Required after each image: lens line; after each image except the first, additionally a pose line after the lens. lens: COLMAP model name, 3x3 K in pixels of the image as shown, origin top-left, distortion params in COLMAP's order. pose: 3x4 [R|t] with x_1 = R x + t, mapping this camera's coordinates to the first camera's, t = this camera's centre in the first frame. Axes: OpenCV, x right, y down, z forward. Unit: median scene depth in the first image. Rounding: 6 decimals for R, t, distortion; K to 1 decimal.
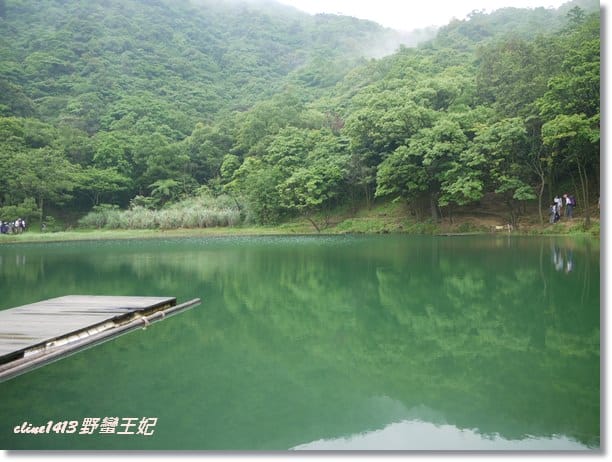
lens RADIAL K [[501.8, 0, 300.9], [0, 501.8, 225.8], [0, 0, 1]] dist [-0.020594, 0.000700]
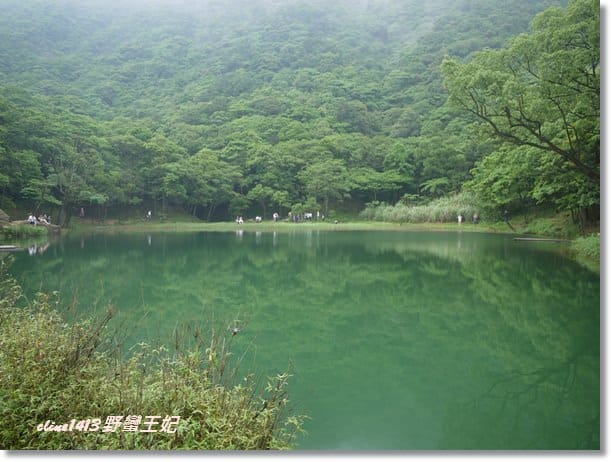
lens RADIAL K [[501.8, 0, 302.1], [0, 501.8, 226.2], [0, 0, 1]] dist [-0.020594, 0.000700]
pose [[0.700536, 0.036644, -0.712676, 0.381448], [-0.019077, 0.999285, 0.032630, -0.018152], [0.713362, -0.009263, 0.700735, -0.010556]]
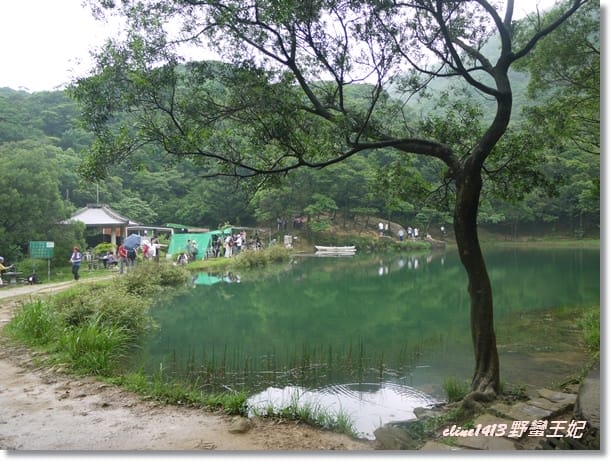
lens RADIAL K [[501.8, 0, 308.9], [0, 501.8, 233.0], [0, 0, 1]] dist [-0.020594, 0.000700]
pose [[-0.177387, 0.023395, -0.983863, 0.576549], [0.004074, 0.999726, 0.023037, -0.026979], [0.984133, 0.000079, -0.177434, 0.161528]]
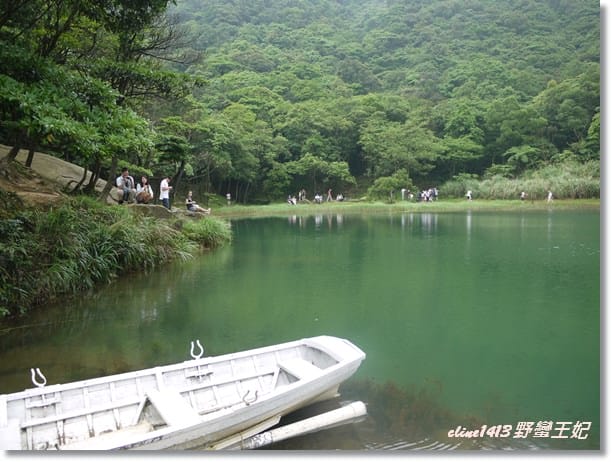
lens RADIAL K [[501.8, 0, 300.3], [0, 501.8, 229.4], [0, 0, 1]] dist [-0.020594, 0.000700]
pose [[0.835530, 0.045243, -0.547579, -0.114818], [-0.004373, 0.997120, 0.075714, -0.006546], [0.549428, -0.060867, 0.833321, -0.012509]]
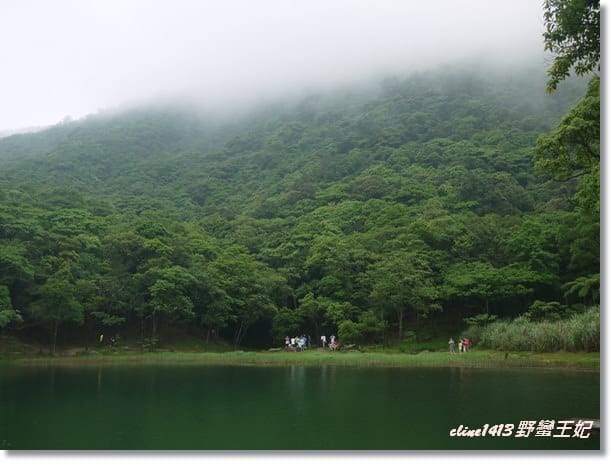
lens RADIAL K [[600.9, 0, 304.1], [0, 600.9, 232.3], [0, 0, 1]] dist [-0.035582, 0.000000]
pose [[0.446005, -0.135459, -0.884721, 0.309789], [-0.006436, 0.987970, -0.154512, -0.025049], [0.895007, 0.074607, 0.439768, 0.357601]]
